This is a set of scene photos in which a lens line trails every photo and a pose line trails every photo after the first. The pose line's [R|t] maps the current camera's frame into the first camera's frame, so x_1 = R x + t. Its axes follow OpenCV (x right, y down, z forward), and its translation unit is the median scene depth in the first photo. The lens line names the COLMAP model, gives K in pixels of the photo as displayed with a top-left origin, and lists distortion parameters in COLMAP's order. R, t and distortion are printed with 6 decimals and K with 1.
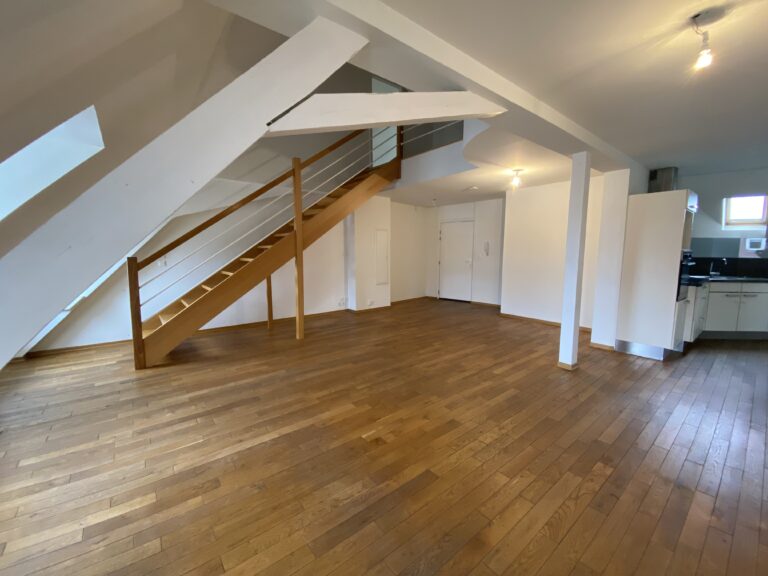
lens RADIAL K [[312.6, 0, 383.0], [0, 312.6, 285.4], [0, 0, 1]] dist [-0.017957, -0.001153]
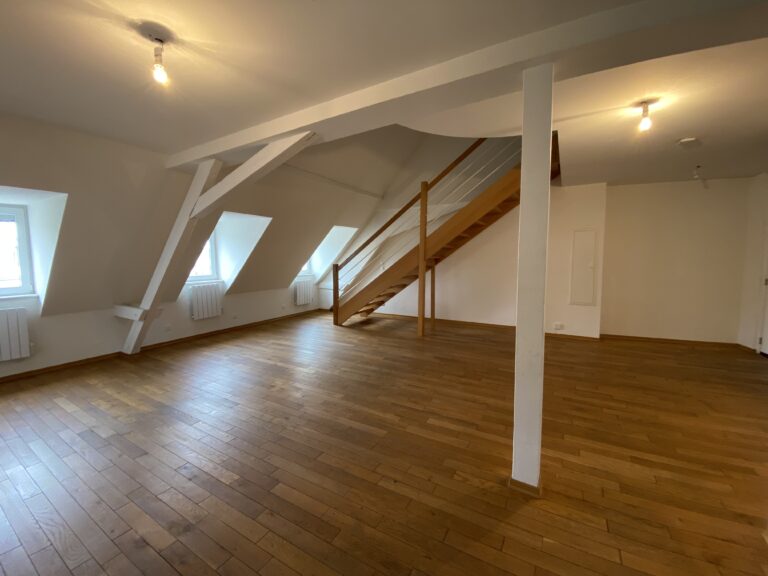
lens RADIAL K [[312.6, 0, 387.8], [0, 312.6, 284.6], [0, 0, 1]] dist [-0.017957, -0.001153]
pose [[0.376048, 0.083017, -0.922874, 0.921473], [-0.101041, 0.993713, 0.048218, -0.076861], [0.921075, 0.075116, 0.382072, 0.530711]]
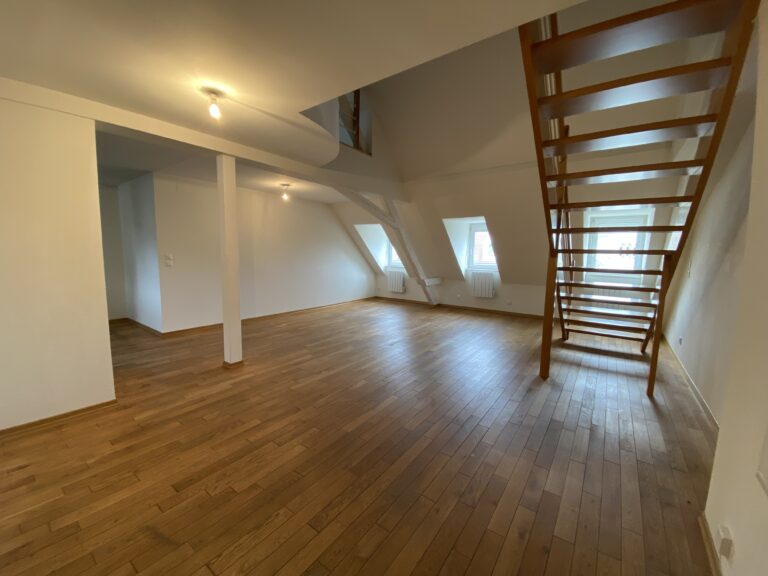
lens RADIAL K [[312.6, 0, 388.7], [0, 312.6, 287.4], [0, 0, 1]] dist [-0.017957, -0.001153]
pose [[-0.962882, 0.025292, -0.268736, 0.354370], [-0.035086, 0.975427, 0.217512, -0.225631], [0.267633, 0.218867, -0.938333, 1.961545]]
